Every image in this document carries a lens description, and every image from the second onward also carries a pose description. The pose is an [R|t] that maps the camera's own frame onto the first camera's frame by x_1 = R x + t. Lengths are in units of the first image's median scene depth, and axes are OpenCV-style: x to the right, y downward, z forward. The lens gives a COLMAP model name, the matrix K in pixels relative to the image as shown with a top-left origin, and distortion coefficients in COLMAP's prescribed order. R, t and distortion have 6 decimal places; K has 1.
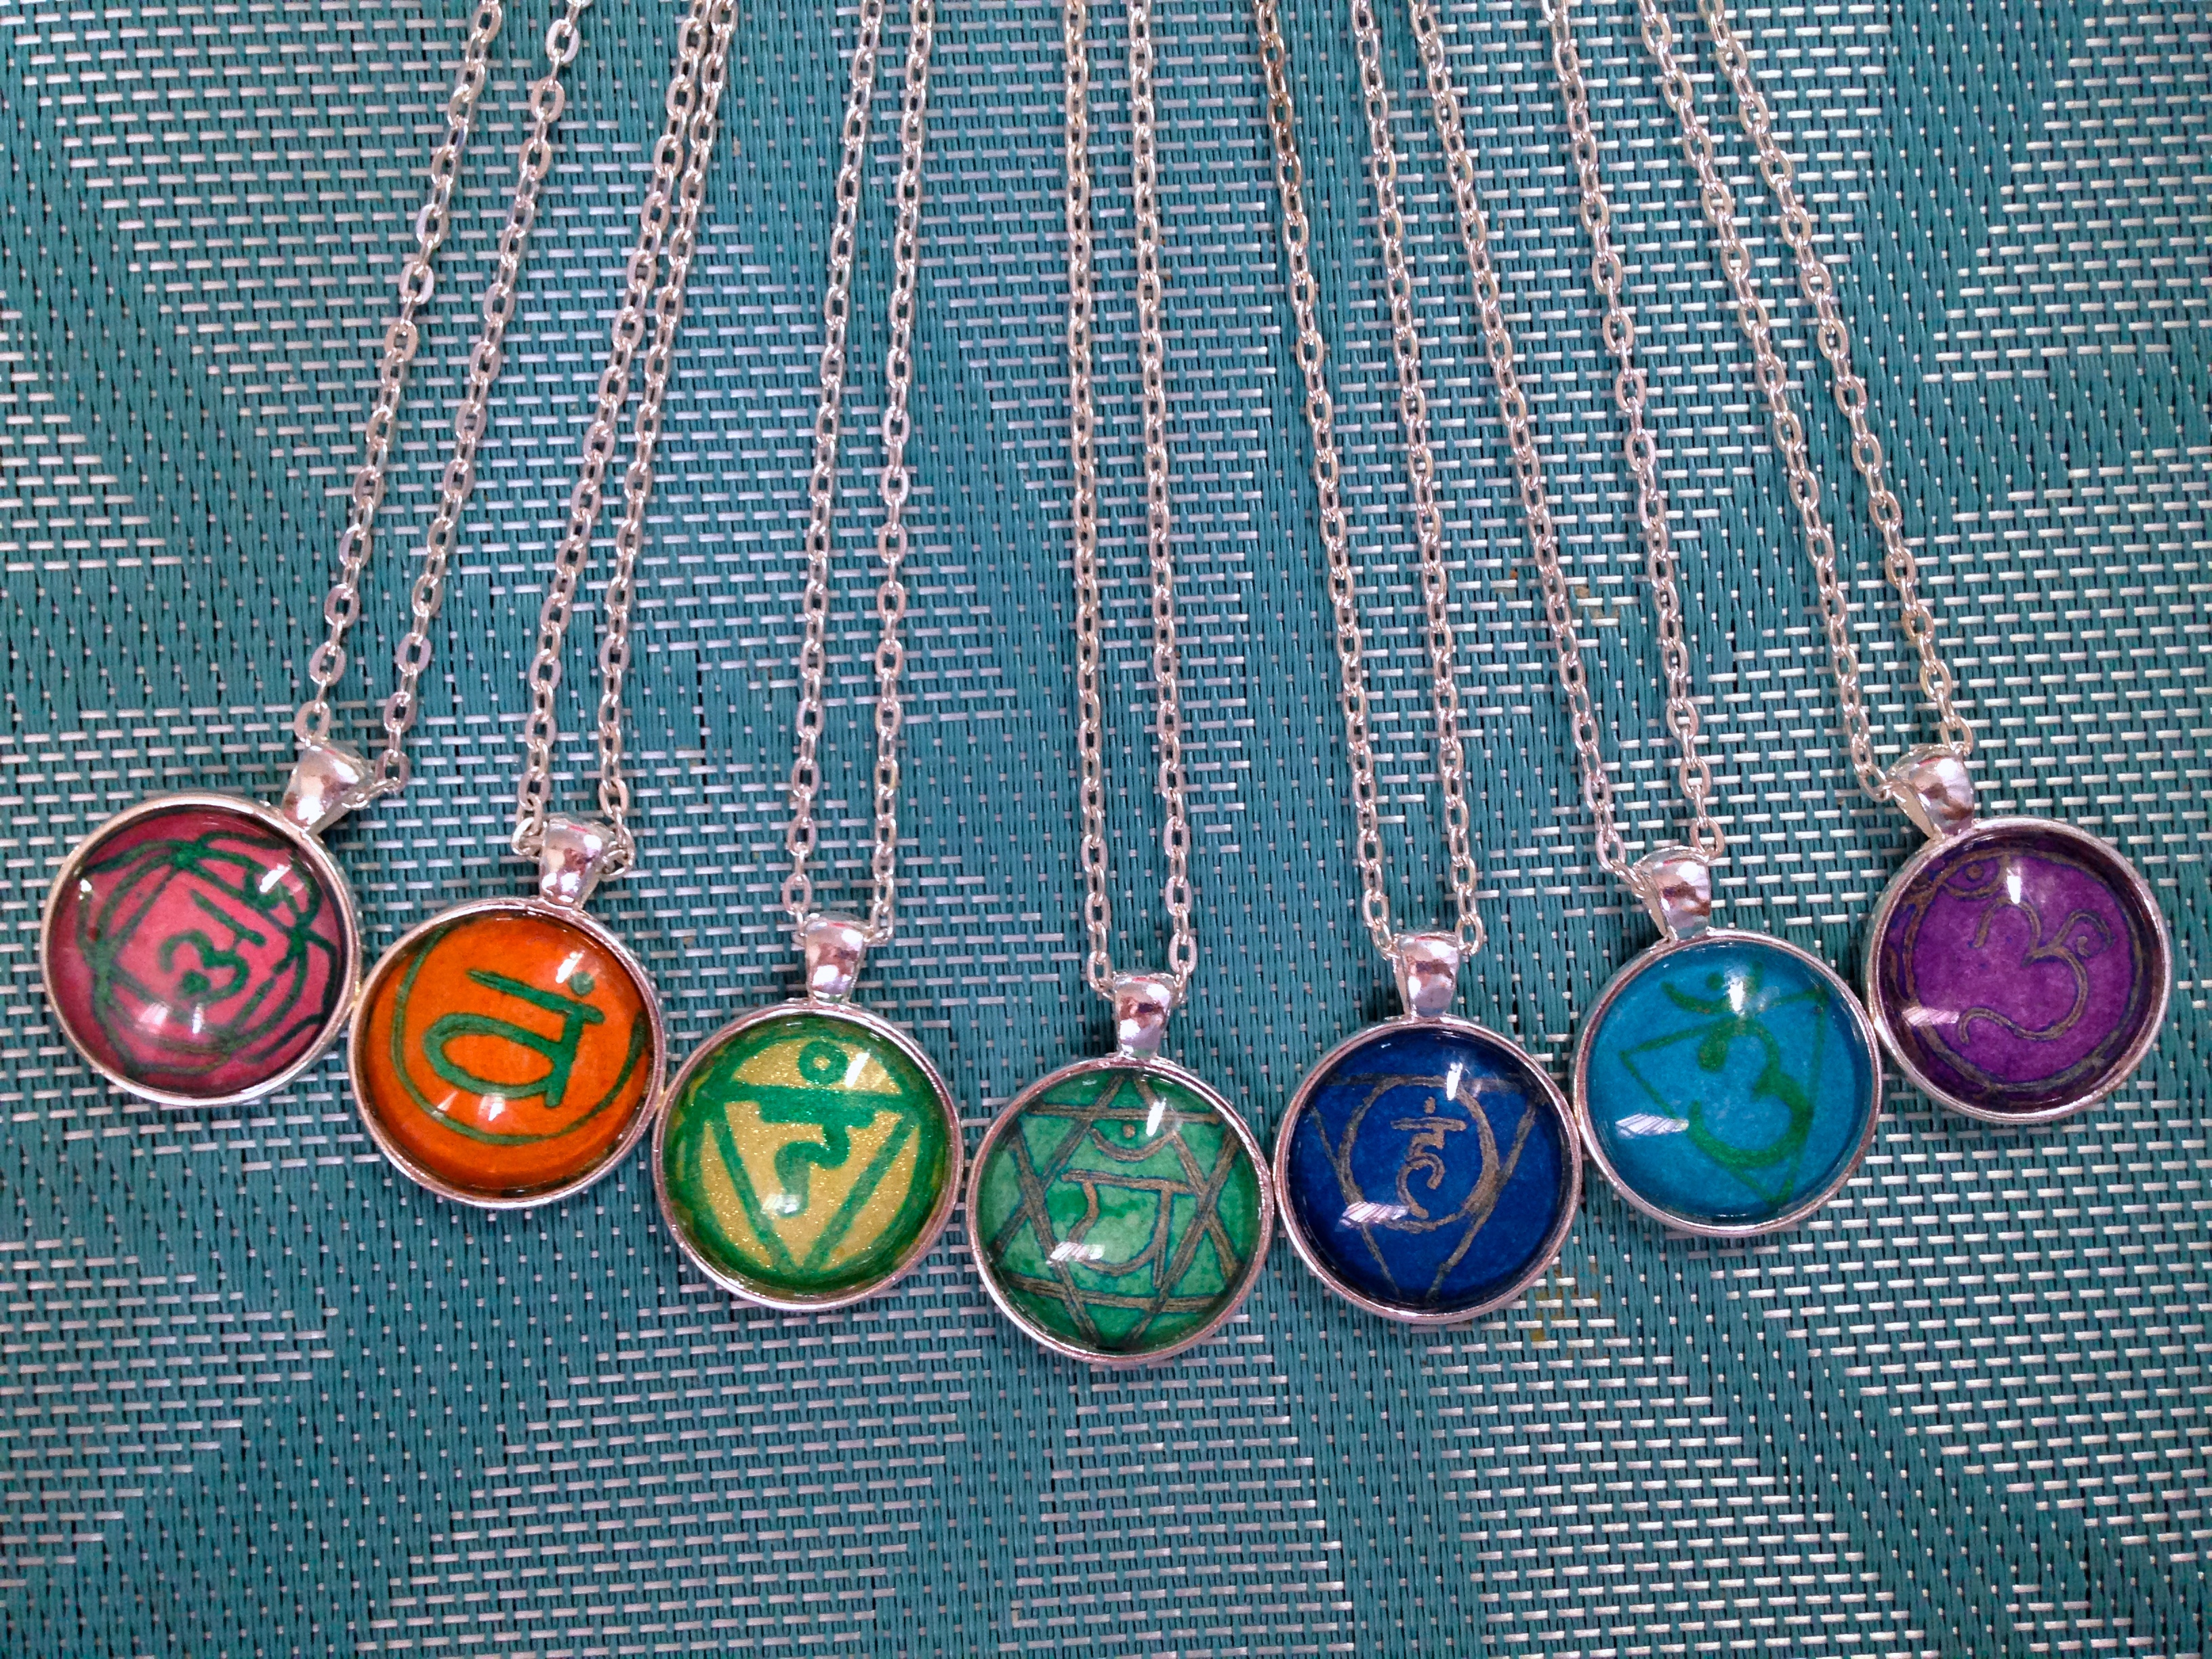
lens RADIAL K [[2108.6, 0, 1089.5], [0, 2108.6, 846.1], [0, 0, 1]] dist [0.087463, 0.000000]
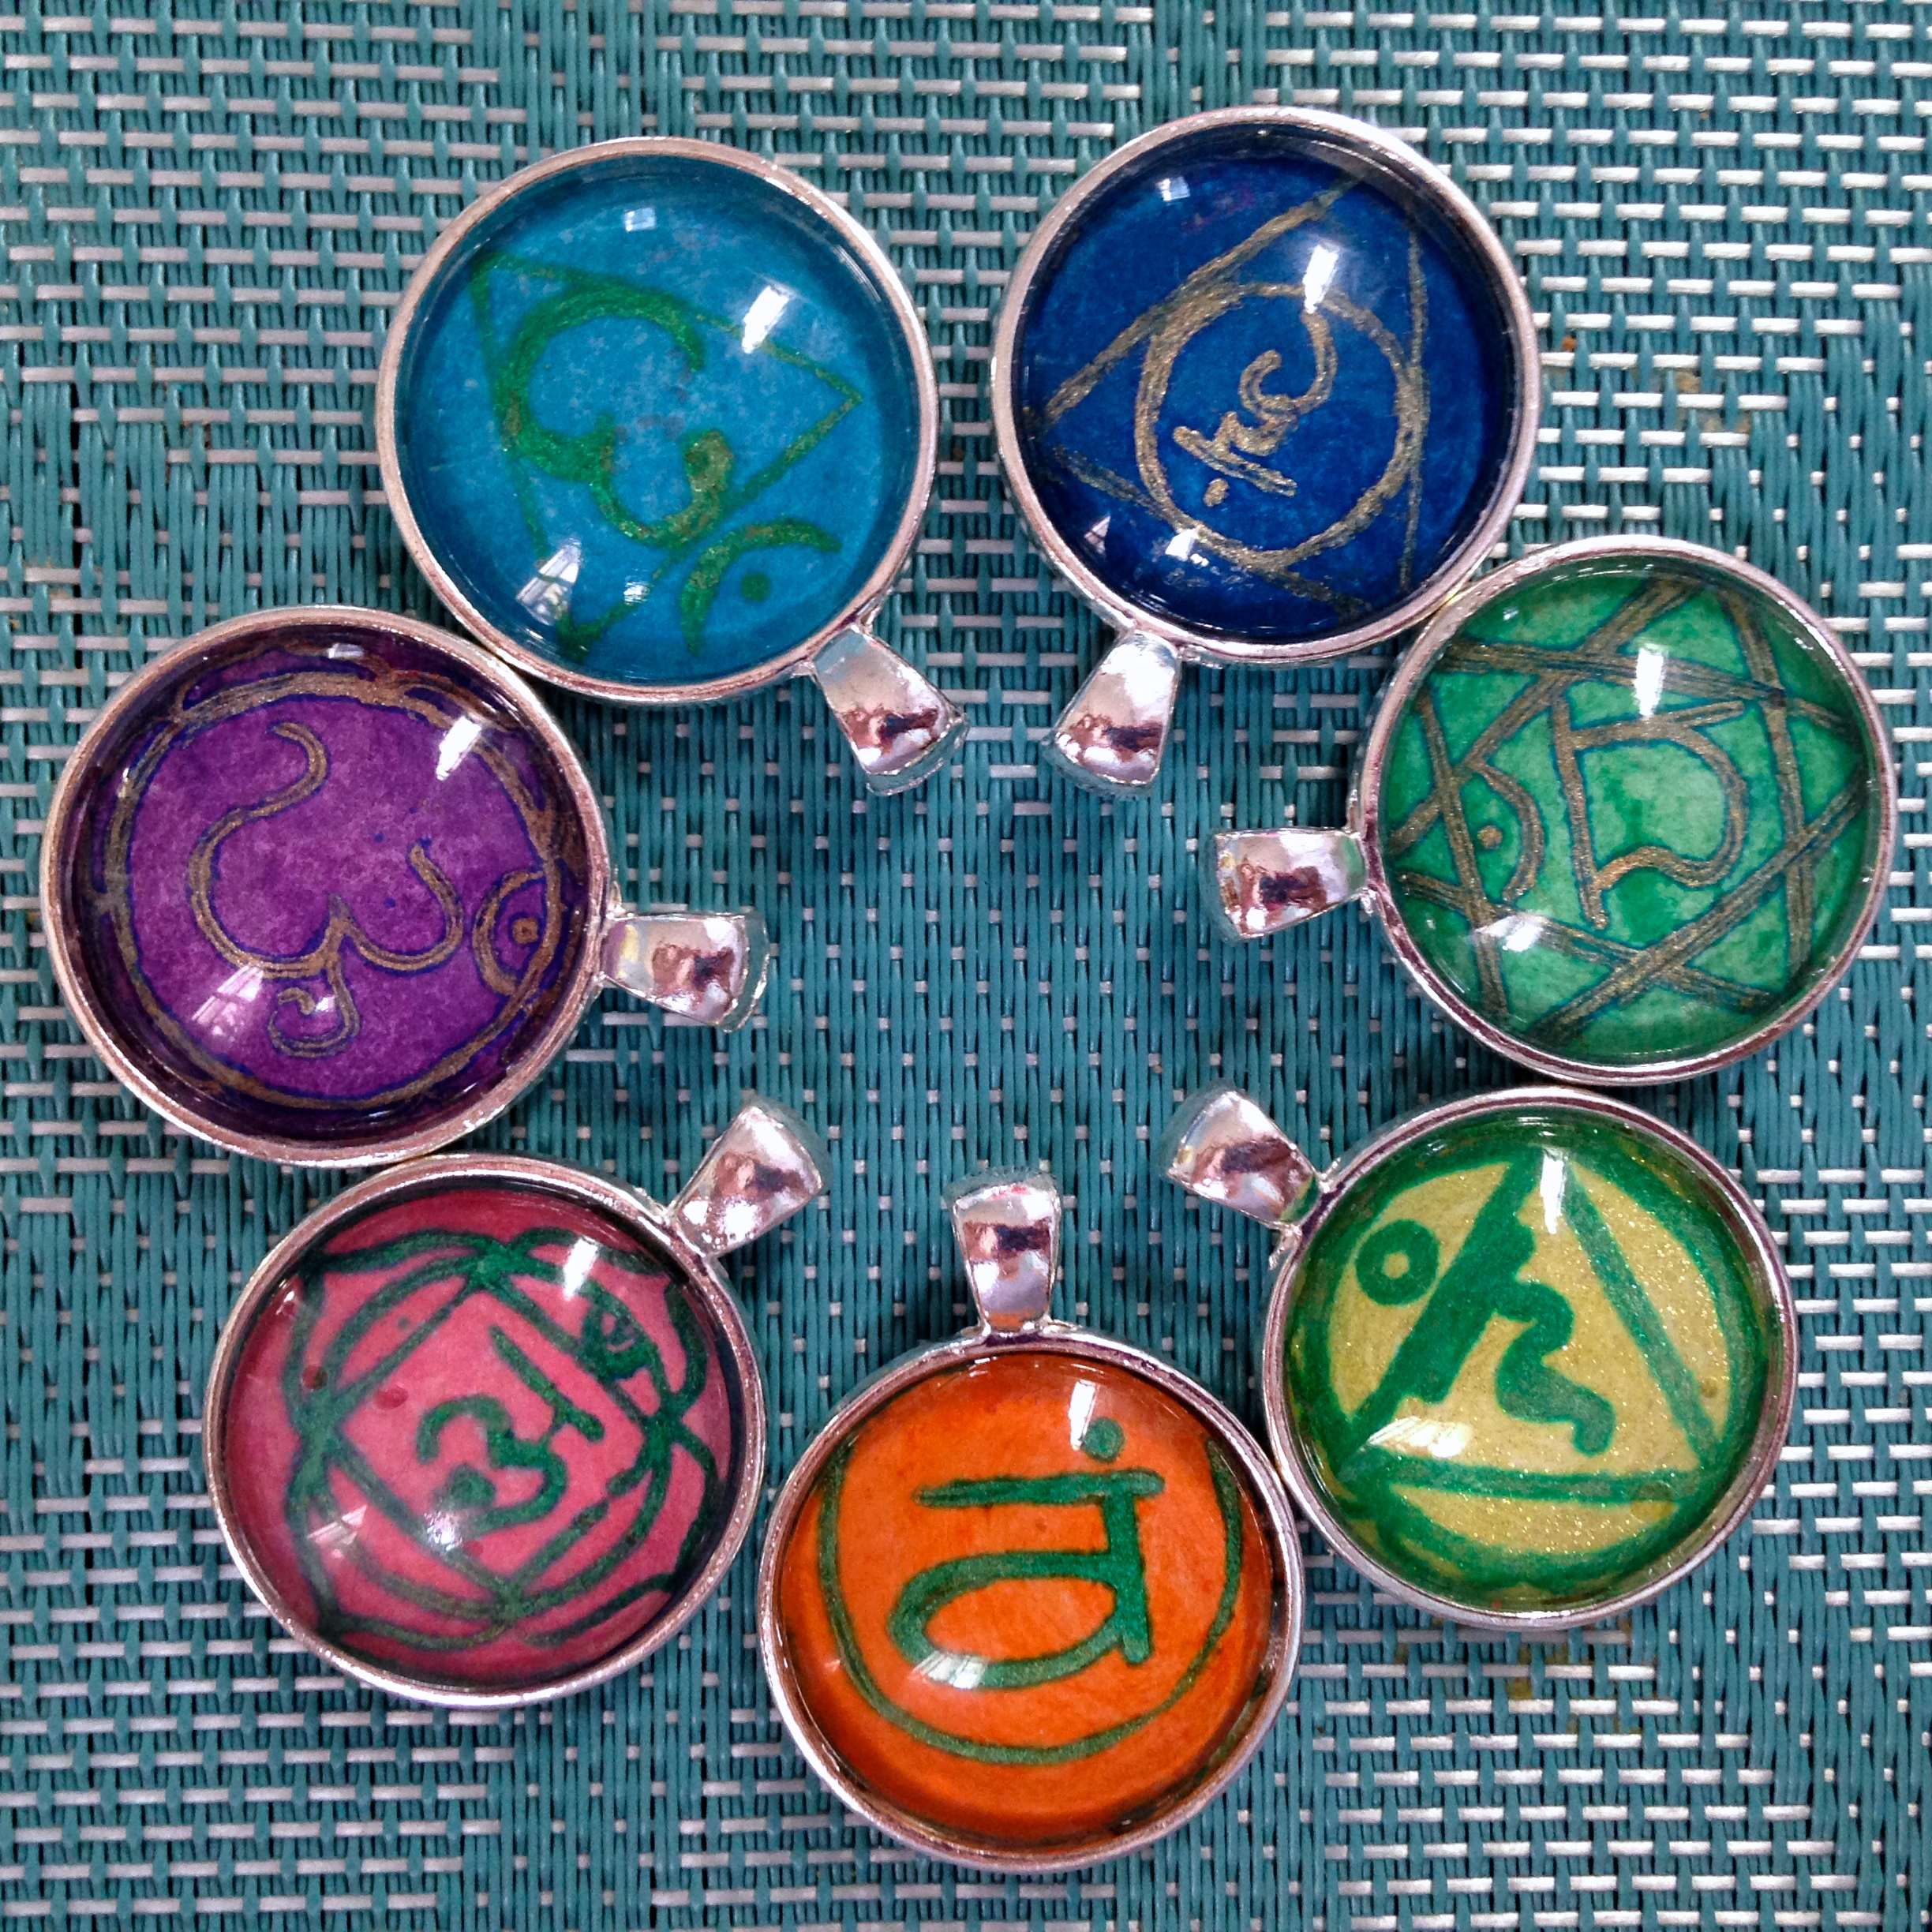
lens RADIAL K [[2479.0, 0, 978.3], [0, 2479.0, 935.8], [0, 0, 1]] dist [0.080573, 0.000000]
pose [[0.997935, 0.054368, 0.034198, 0.031649], [-0.056717, 0.995795, 0.071947, -0.011668], [-0.030142, -0.073738, 0.996822, 0.347130]]
